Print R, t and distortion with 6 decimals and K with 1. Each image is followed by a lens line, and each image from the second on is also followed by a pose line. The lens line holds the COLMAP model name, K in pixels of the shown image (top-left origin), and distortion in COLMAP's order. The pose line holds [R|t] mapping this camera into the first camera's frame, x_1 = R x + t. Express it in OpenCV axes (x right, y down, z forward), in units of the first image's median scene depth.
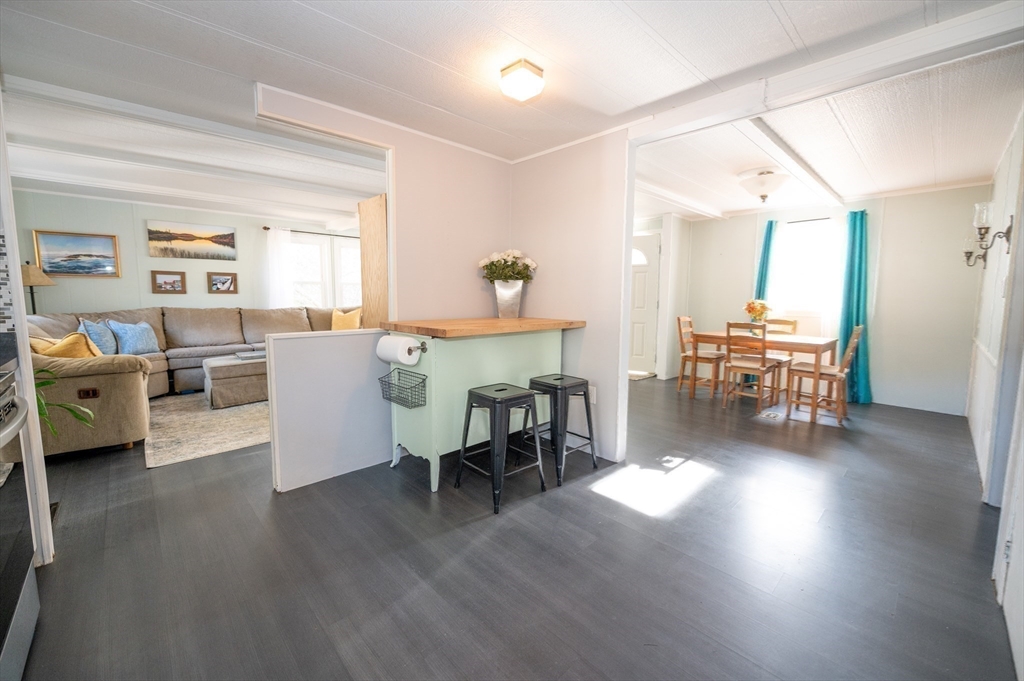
lens RADIAL K [[415.4, 0, 510.6], [0, 415.4, 338.7], [0, 0, 1]] dist [-0.003214, -0.000617]
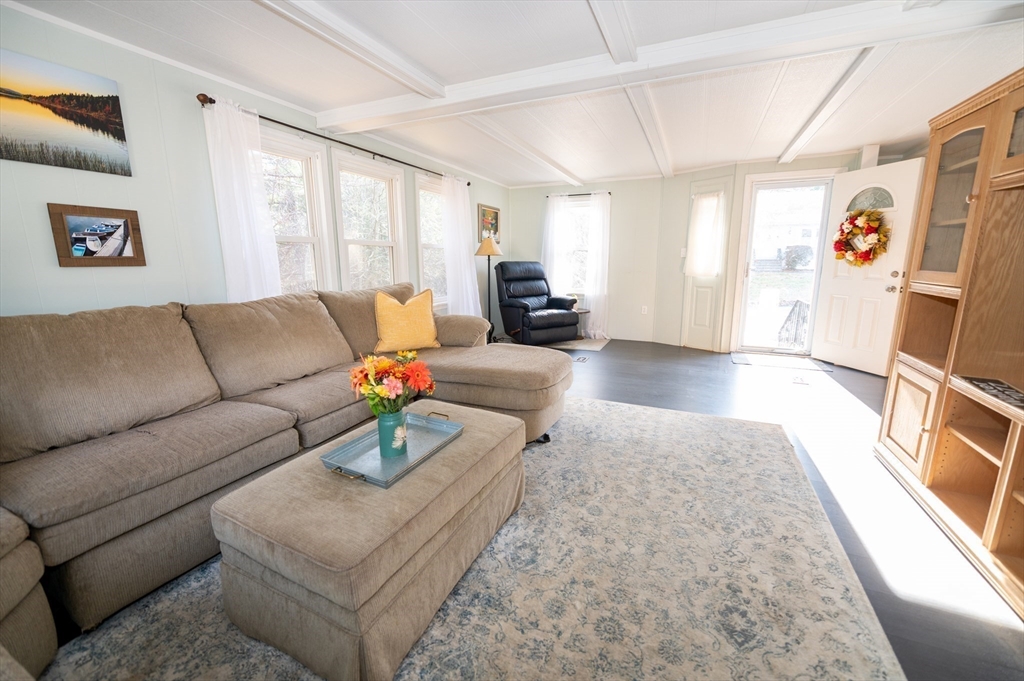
lens RADIAL K [[415.4, 0, 516.9], [0, 415.4, 338.1], [0, 0, 1]] dist [-0.003214, -0.000617]
pose [[0.914605, -0.089002, 0.394431, -0.531455], [0.052888, 0.993426, 0.101527, -0.065955], [-0.400874, -0.071996, 0.913300, 0.535726]]
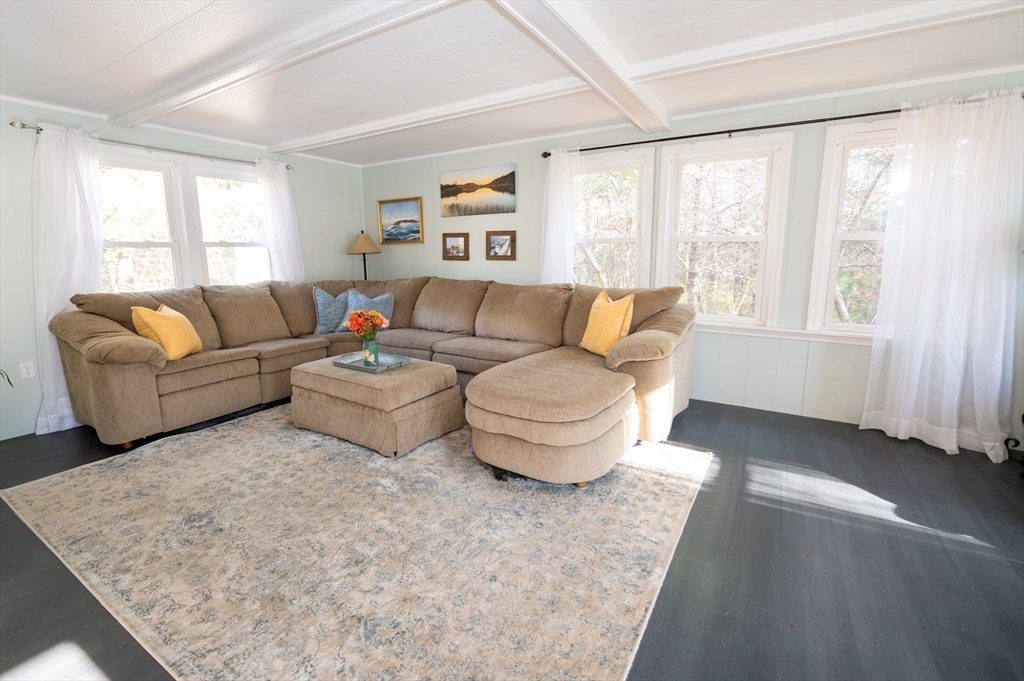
lens RADIAL K [[441.7, 0, 507.2], [0, 441.7, 329.5], [0, 0, 1]] dist [-0.001521, -0.000154]
pose [[0.271094, 0.158884, -0.949349, 0.069906], [-0.094612, 0.985905, 0.137985, -0.101002], [0.957892, 0.052412, 0.282305, 0.831308]]
